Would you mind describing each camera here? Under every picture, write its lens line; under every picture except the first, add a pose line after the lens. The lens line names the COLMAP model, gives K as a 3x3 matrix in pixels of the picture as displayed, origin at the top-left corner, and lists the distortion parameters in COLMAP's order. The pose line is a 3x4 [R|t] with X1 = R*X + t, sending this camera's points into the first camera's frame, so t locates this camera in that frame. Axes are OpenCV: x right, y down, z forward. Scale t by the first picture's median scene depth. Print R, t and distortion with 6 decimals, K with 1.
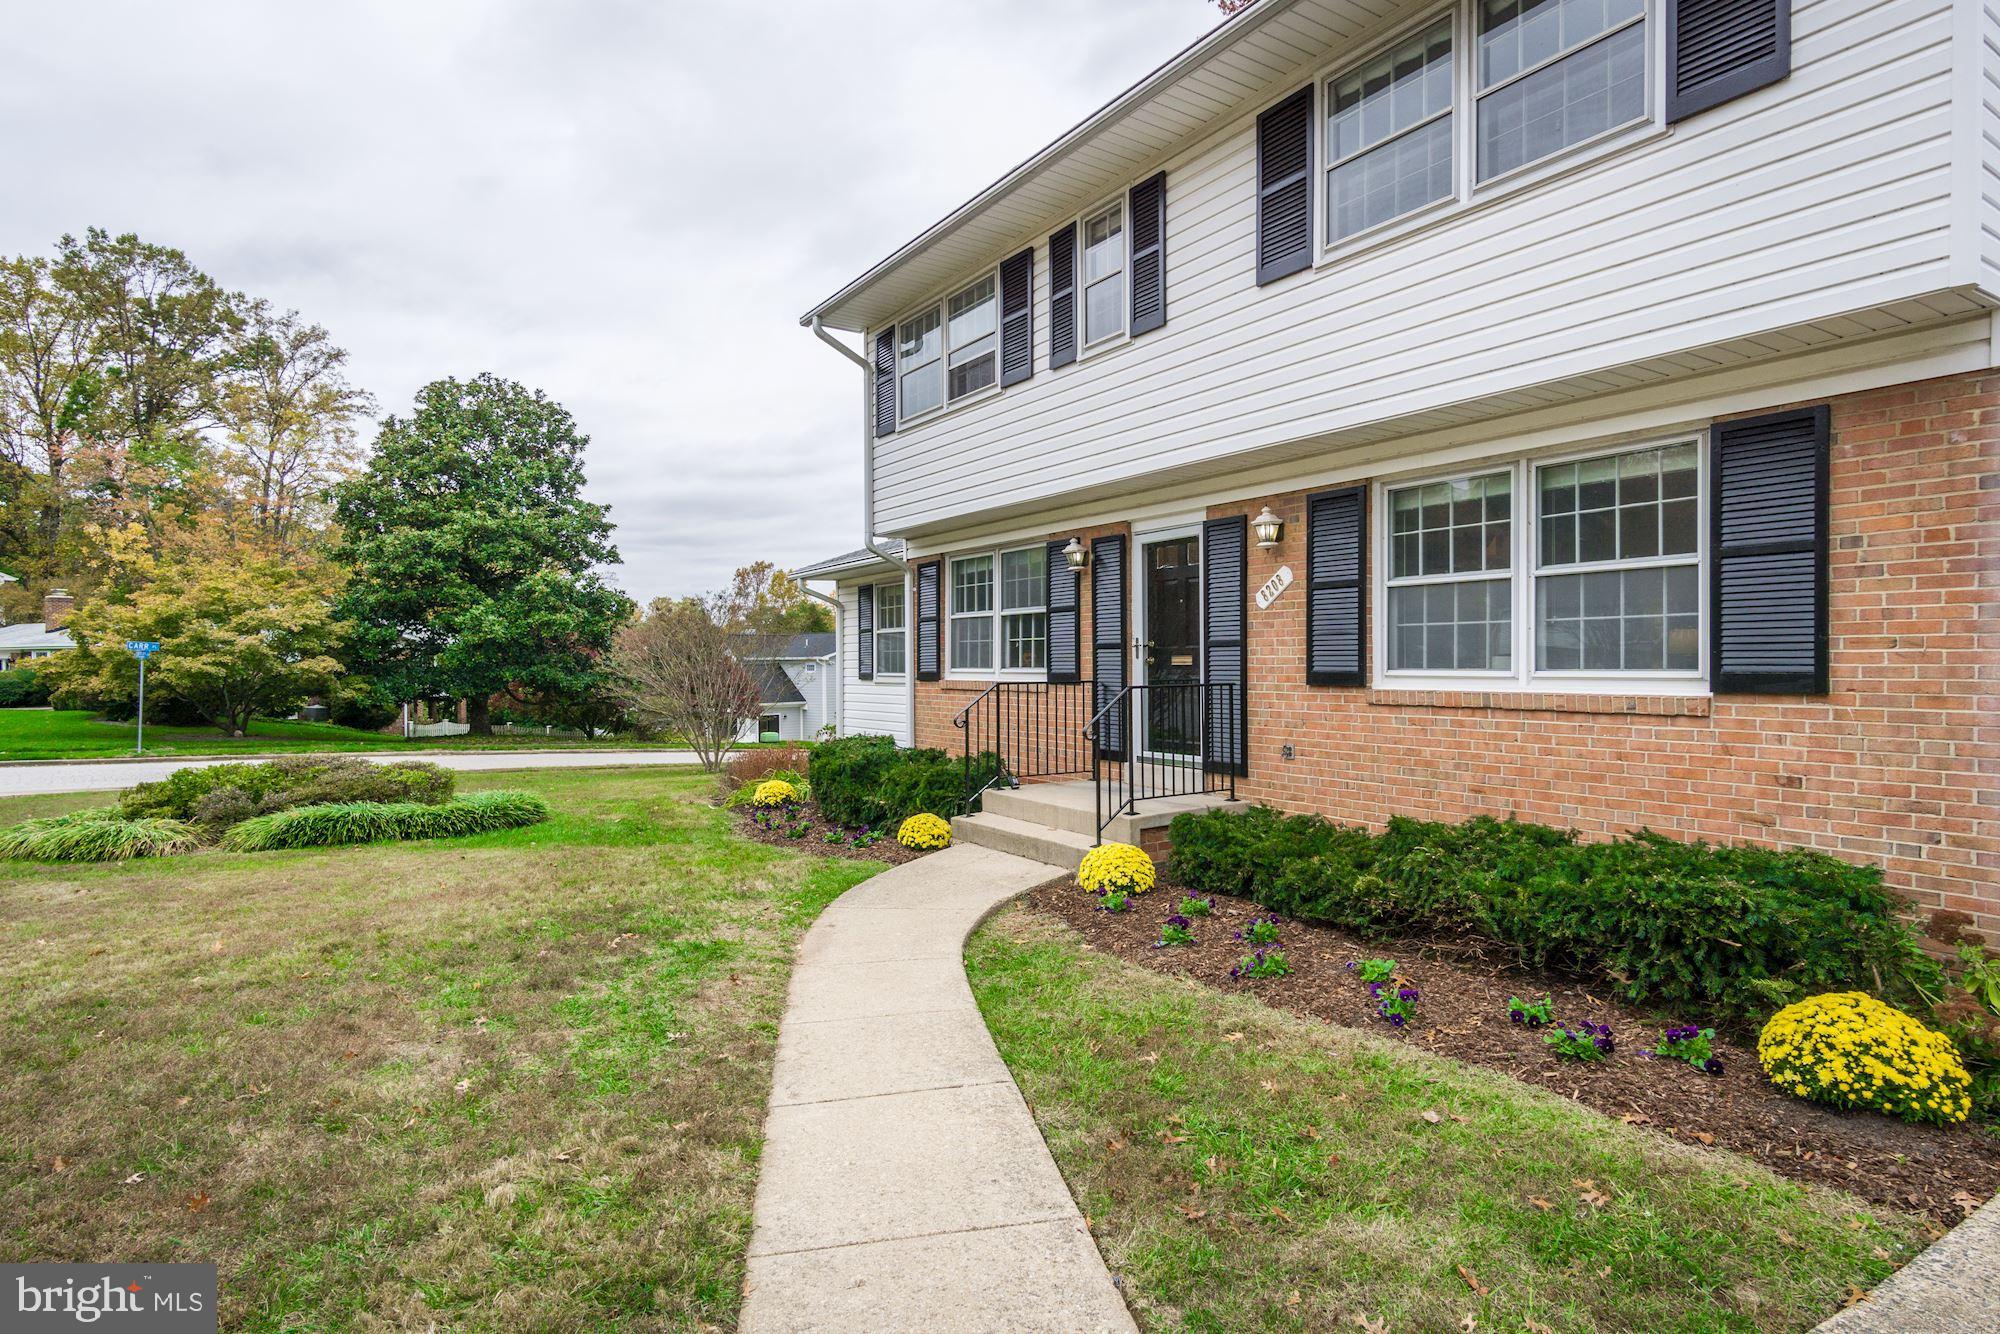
lens RADIAL K [[1310.4, 0, 994.4], [0, 1310.4, 674.4], [0, 0, 1]] dist [0.004549, 0.000941]
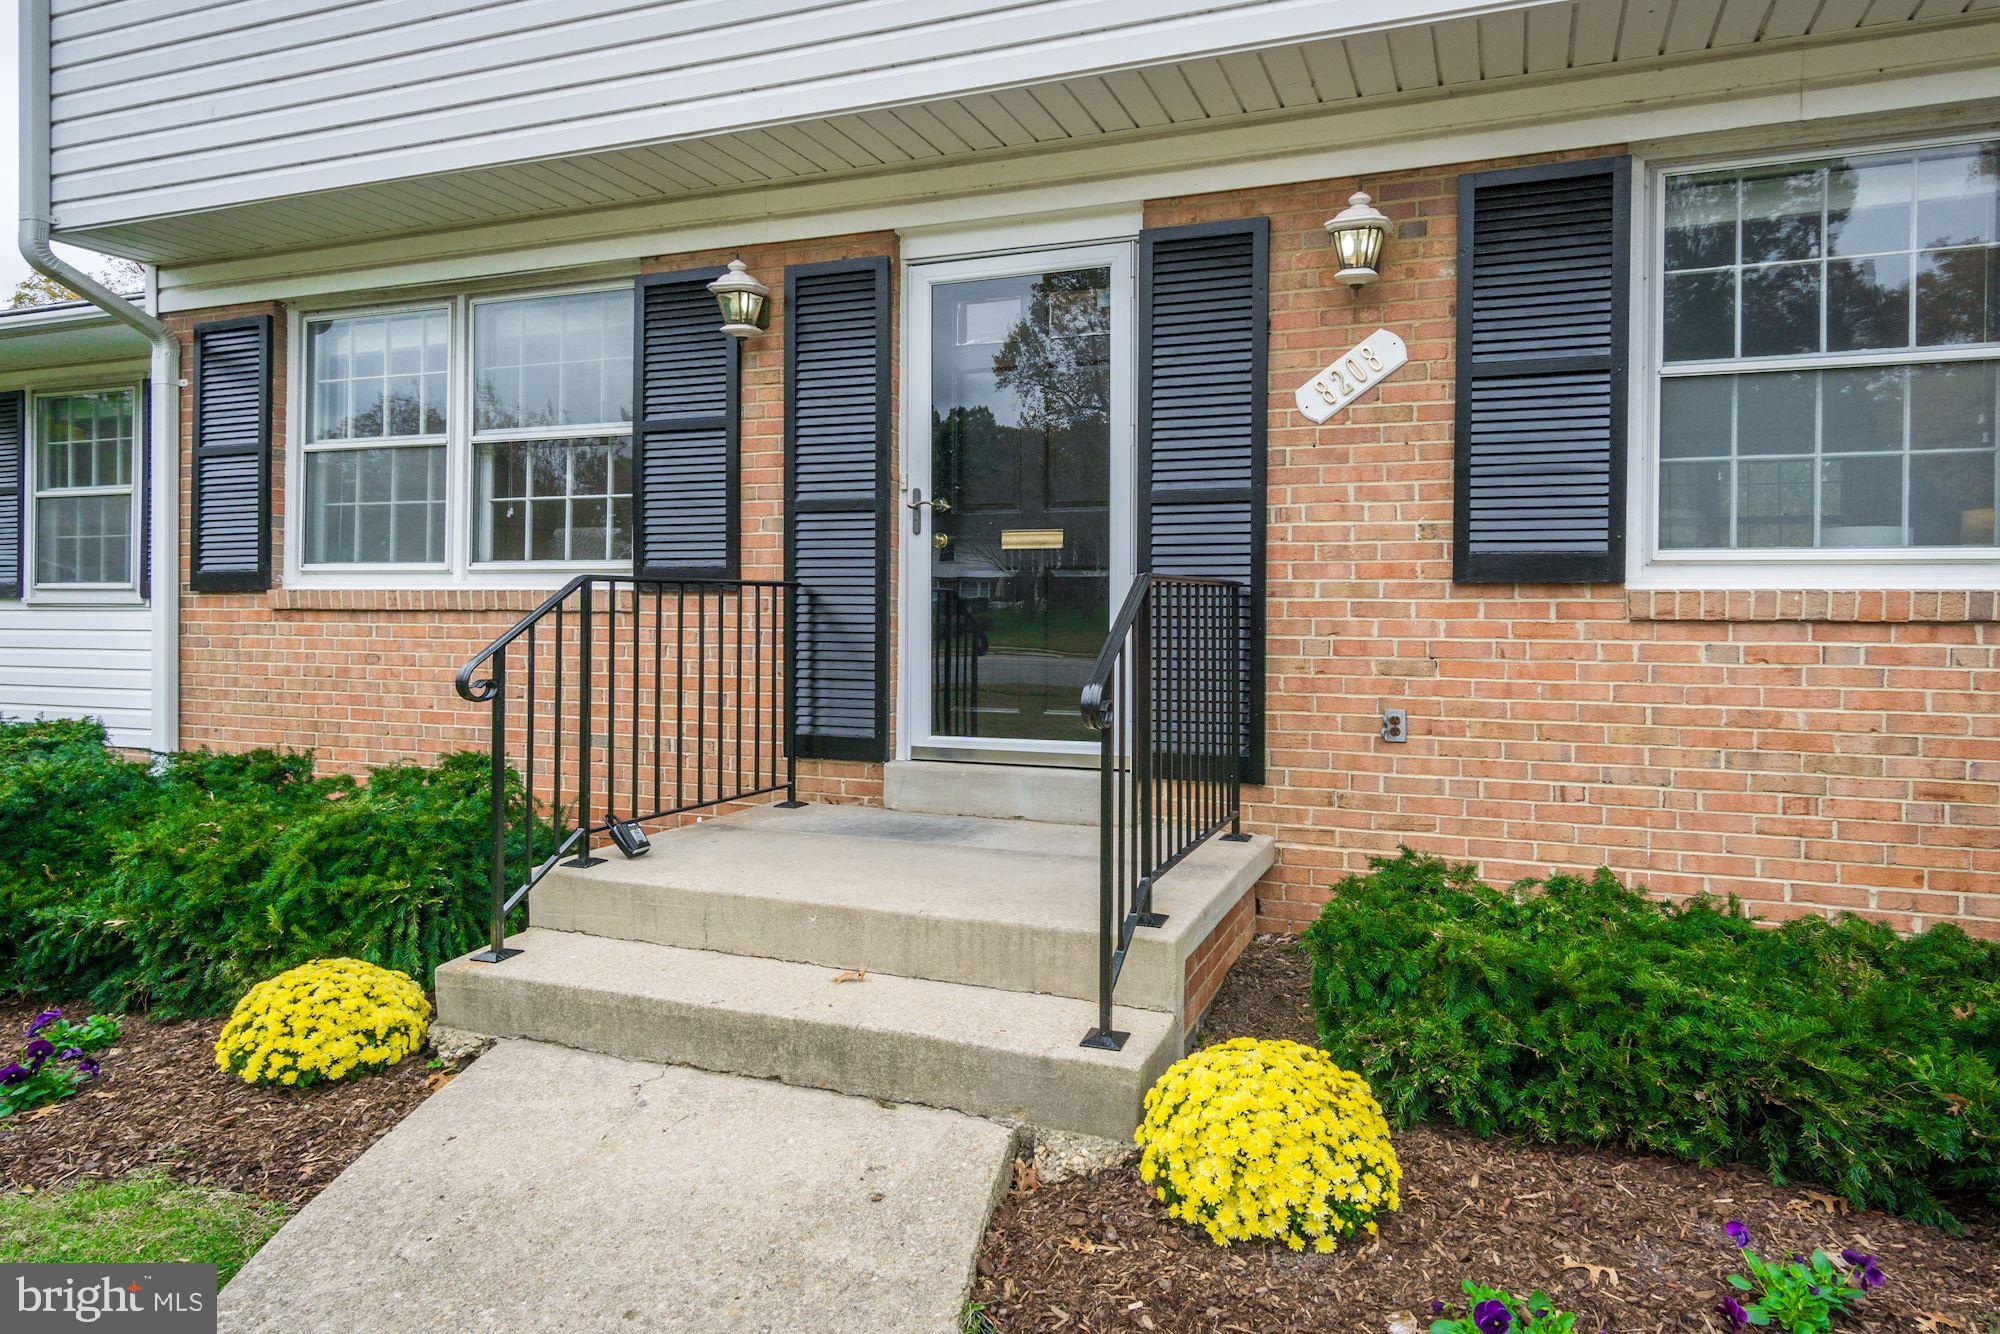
lens RADIAL K [[880.1, 0, 900.6], [0, 880.1, 633.7], [0, 0, 1]] dist [0.003626, 0.000205]
pose [[0.738226, 0.007966, 0.674506, -0.113129], [-0.002713, 0.999957, -0.008840, 0.028186], [-0.674548, 0.004696, 0.738217, 0.858663]]
